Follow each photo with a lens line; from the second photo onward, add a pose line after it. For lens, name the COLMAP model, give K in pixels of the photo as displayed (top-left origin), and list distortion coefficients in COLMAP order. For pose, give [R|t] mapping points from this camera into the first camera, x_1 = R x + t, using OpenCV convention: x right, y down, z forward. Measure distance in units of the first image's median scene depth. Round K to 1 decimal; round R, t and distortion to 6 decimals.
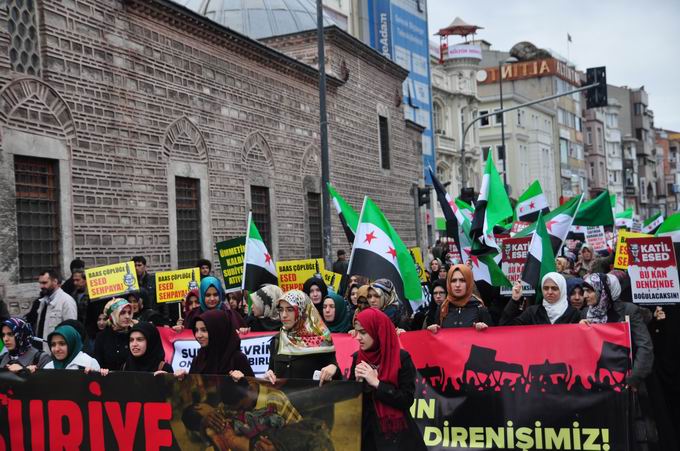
lens RADIAL K [[964.8, 0, 340.0], [0, 964.8, 225.5], [0, 0, 1]] dist [0.106204, 0.019292]
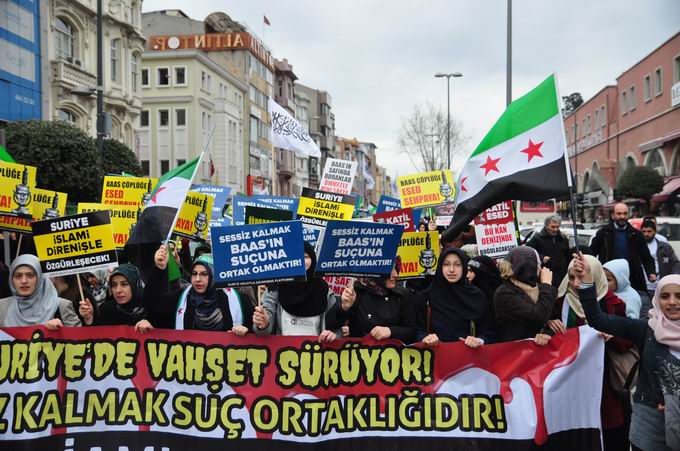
lens RADIAL K [[665.0, 0, 325.1], [0, 665.0, 223.4], [0, 0, 1]] dist [-0.008068, 0.125675]
pose [[0.950091, 0.046842, 0.308437, 0.109521], [-0.055483, 0.998273, 0.019299, 0.002170], [-0.307001, -0.035449, 0.951049, 0.381091]]
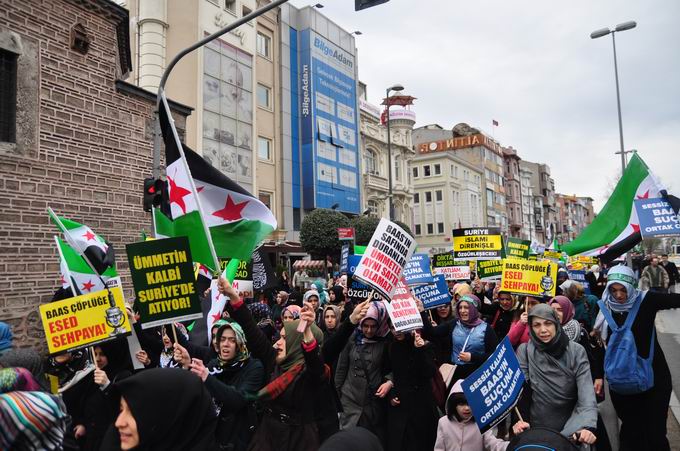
lens RADIAL K [[492.0, 0, 340.0], [0, 492.0, 225.5], [0, 0, 1]] dist [-0.133484, 0.113776]
pose [[0.993172, 0.014536, -0.115749, 0.108748], [-0.019601, 0.998894, -0.042741, -0.001073], [0.114999, 0.044718, 0.992359, 0.302394]]
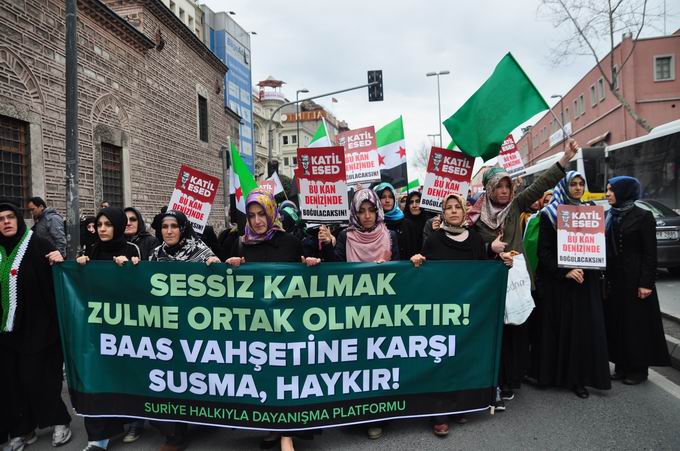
lens RADIAL K [[492.0, 0, 340.0], [0, 492.0, 225.5], [0, 0, 1]] dist [-0.133484, 0.113776]
pose [[0.965514, 0.010515, 0.260140, 0.021700], [-0.019411, 0.999310, 0.031652, 0.008433], [-0.259628, -0.035610, 0.965052, 0.154020]]
